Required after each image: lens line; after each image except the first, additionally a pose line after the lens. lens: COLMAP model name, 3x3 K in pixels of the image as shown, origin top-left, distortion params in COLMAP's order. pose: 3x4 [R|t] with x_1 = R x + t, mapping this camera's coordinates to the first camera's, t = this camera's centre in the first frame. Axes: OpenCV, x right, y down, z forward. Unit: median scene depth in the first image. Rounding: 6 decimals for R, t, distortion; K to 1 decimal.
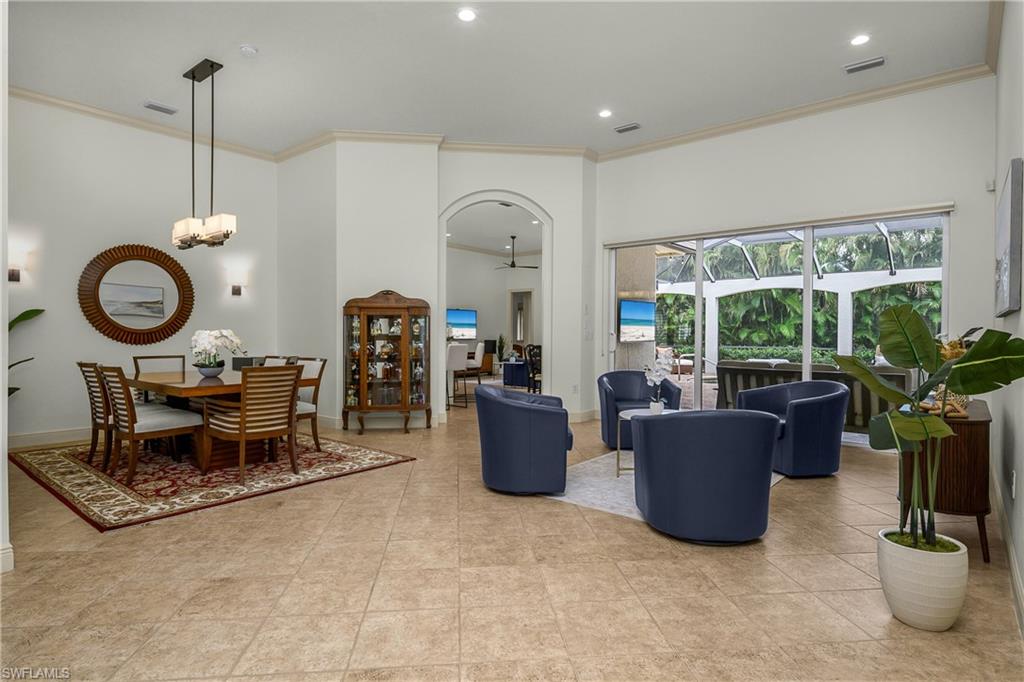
lens RADIAL K [[550.0, 0, 523.6], [0, 550.0, 339.0], [0, 0, 1]] dist [0.001086, -0.002004]
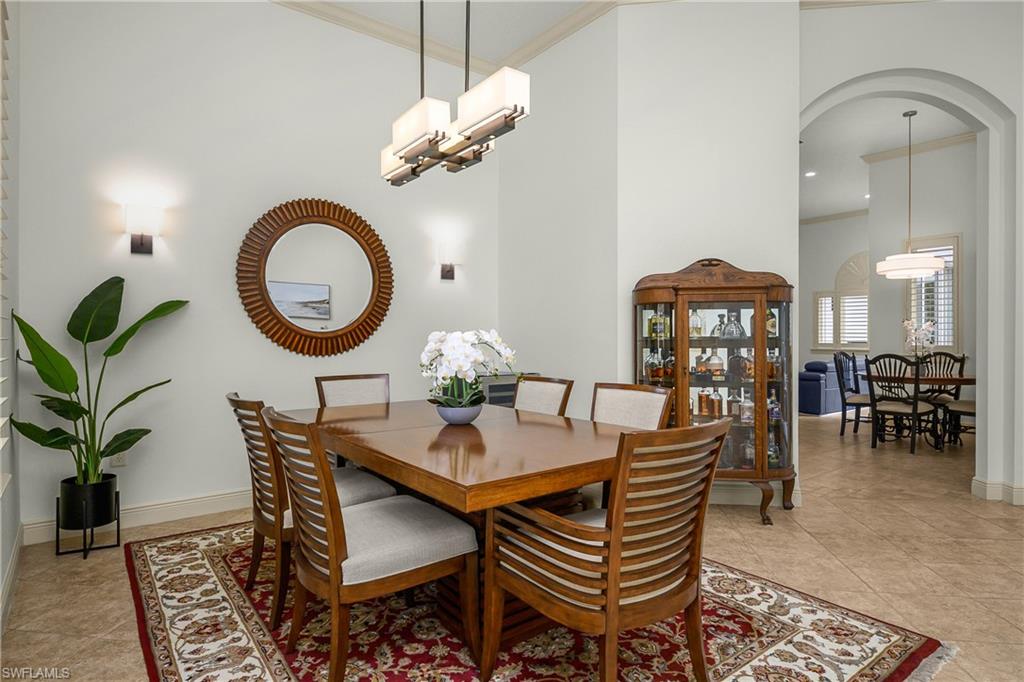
lens RADIAL K [[562.4, 0, 512.0], [0, 562.4, 341.0], [0, 0, 1]] dist [0.016033, -0.000927]
pose [[0.970582, -0.004404, -0.240729, -0.374222], [0.003935, 0.999989, -0.002428, -0.005198], [0.240737, 0.001409, 0.970589, 0.482311]]
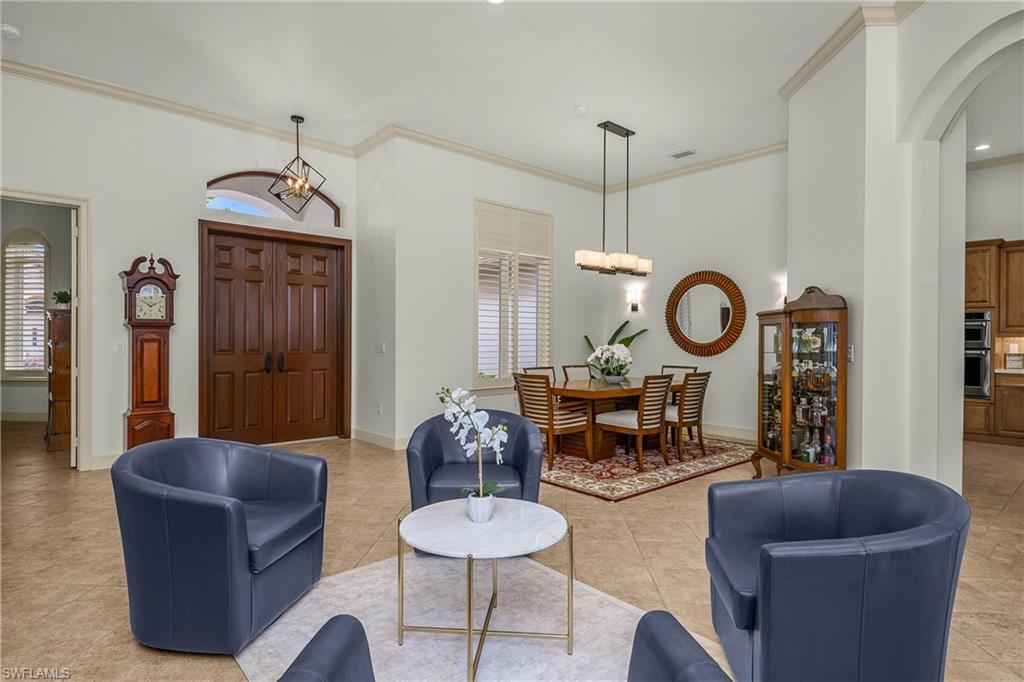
lens RADIAL K [[550.0, 0, 523.6], [0, 550.0, 339.0], [0, 0, 1]] dist [0.001086, -0.002004]
pose [[-0.164857, -0.001647, -0.986316, 0.624772], [-0.008041, 0.999968, -0.000326, -0.025605], [0.986285, 0.007878, -0.164865, 0.947483]]
